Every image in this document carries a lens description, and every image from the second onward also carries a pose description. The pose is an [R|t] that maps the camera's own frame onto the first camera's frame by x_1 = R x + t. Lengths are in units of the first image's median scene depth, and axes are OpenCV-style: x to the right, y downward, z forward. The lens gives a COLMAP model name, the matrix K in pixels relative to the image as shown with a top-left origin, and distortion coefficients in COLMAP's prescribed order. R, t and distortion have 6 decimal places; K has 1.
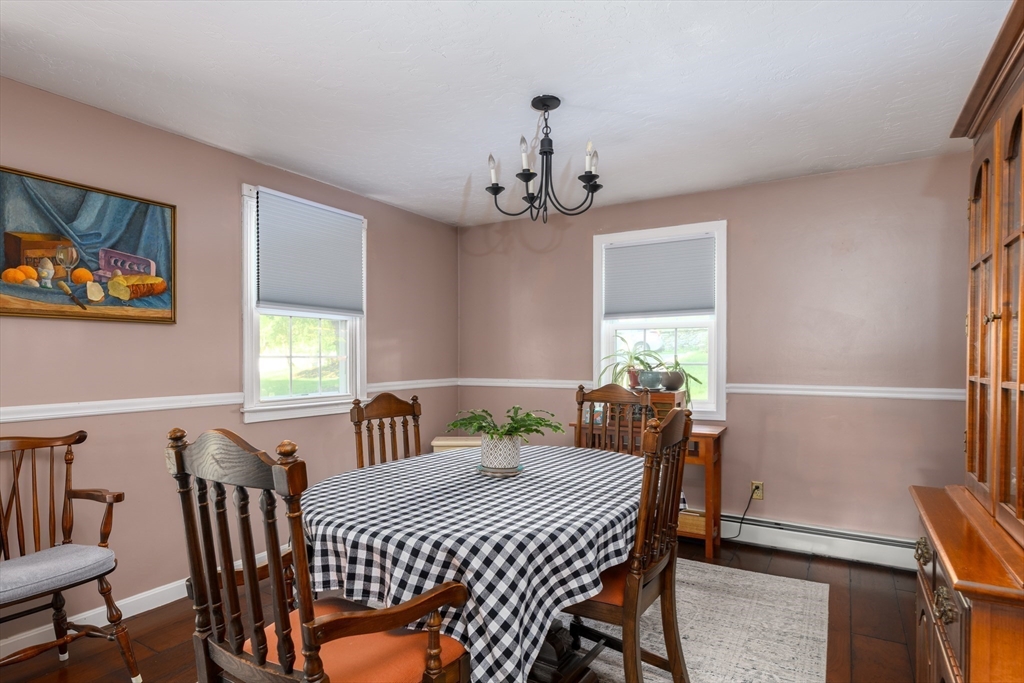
lens RADIAL K [[552.1, 0, 510.9], [0, 552.1, 363.5], [0, 0, 1]] dist [-0.000506, -0.000269]
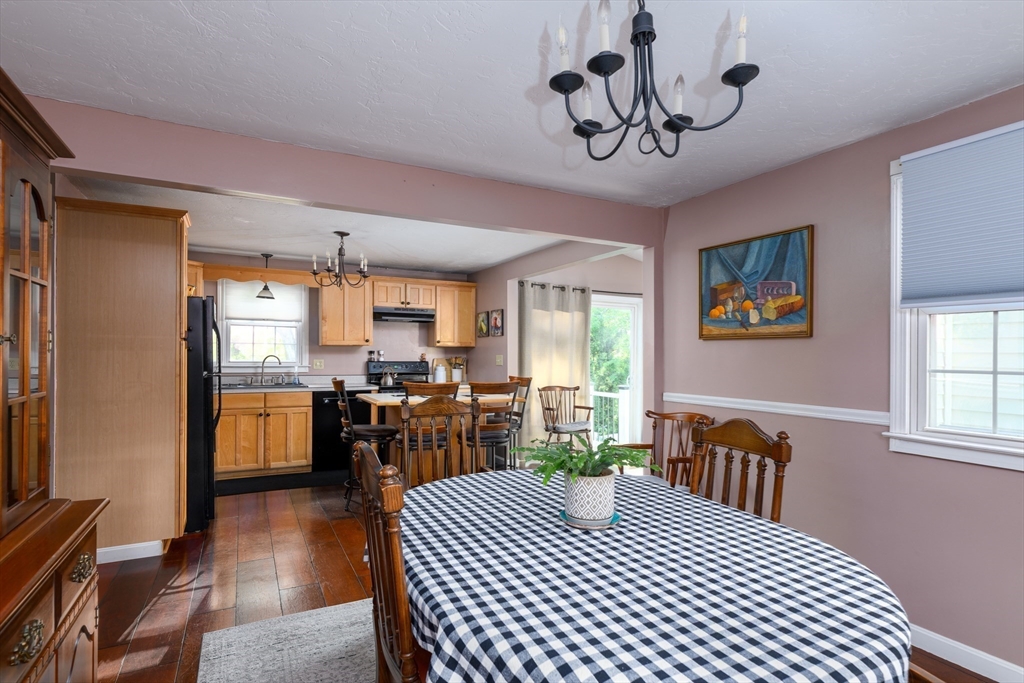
lens RADIAL K [[517.0, 0, 510.3], [0, 517.0, 351.6], [0, 0, 1]] dist [-0.000206, 0.000086]
pose [[-0.518561, -0.005923, -0.855020, 0.575854], [-0.016871, 0.999852, 0.003305, -0.039453], [0.854874, 0.016139, -0.518584, 1.101947]]
